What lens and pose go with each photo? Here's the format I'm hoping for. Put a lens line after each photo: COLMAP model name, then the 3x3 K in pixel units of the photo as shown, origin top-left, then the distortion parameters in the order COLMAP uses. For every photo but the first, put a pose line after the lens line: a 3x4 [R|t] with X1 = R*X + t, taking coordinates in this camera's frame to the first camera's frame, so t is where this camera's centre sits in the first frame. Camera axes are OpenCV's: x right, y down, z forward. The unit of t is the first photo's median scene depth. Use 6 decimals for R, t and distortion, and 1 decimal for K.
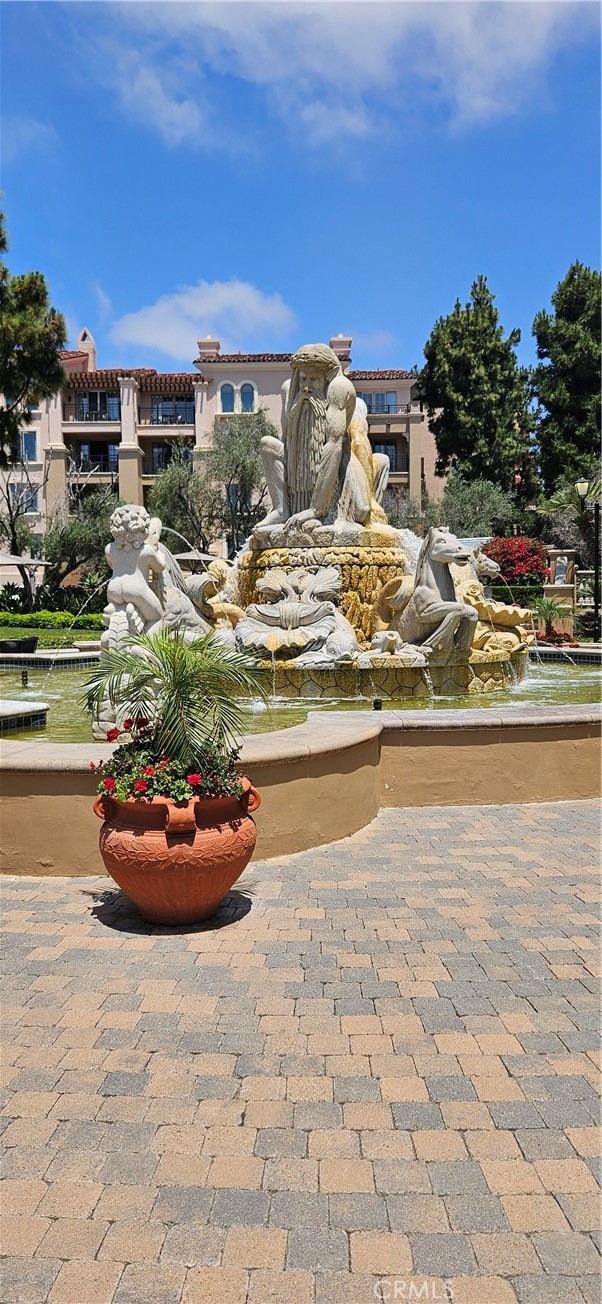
lens RADIAL K [[923.6, 0, 301.0], [0, 923.6, 652.0], [0, 0, 1]] dist [0.060753, -0.001123]
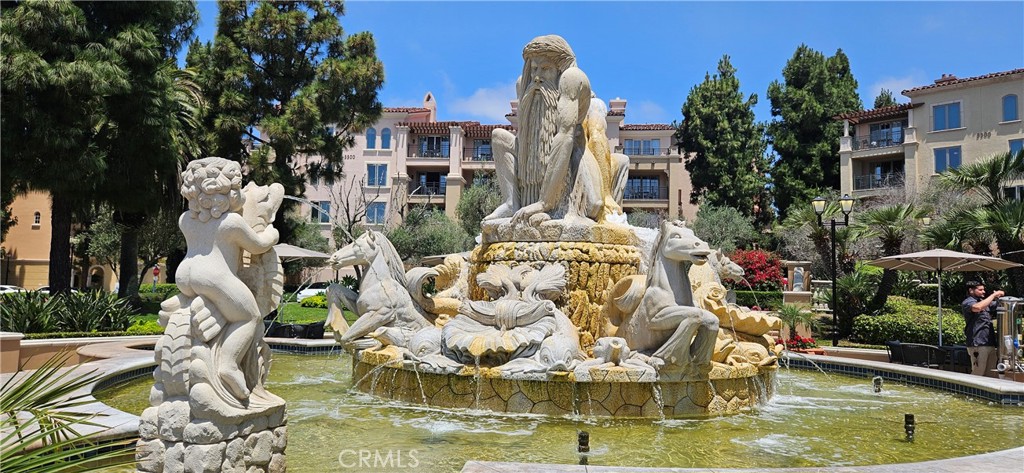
lens RADIAL K [[725.3, 0, 512.0], [0, 725.3, 236.5], [0, 0, 1]] dist [0.060753, -0.001123]
pose [[0.995043, 0.027445, -0.095585, 0.056121], [-0.040176, 0.990176, -0.133930, -0.018940], [0.090970, 0.137106, 0.986370, 0.274070]]
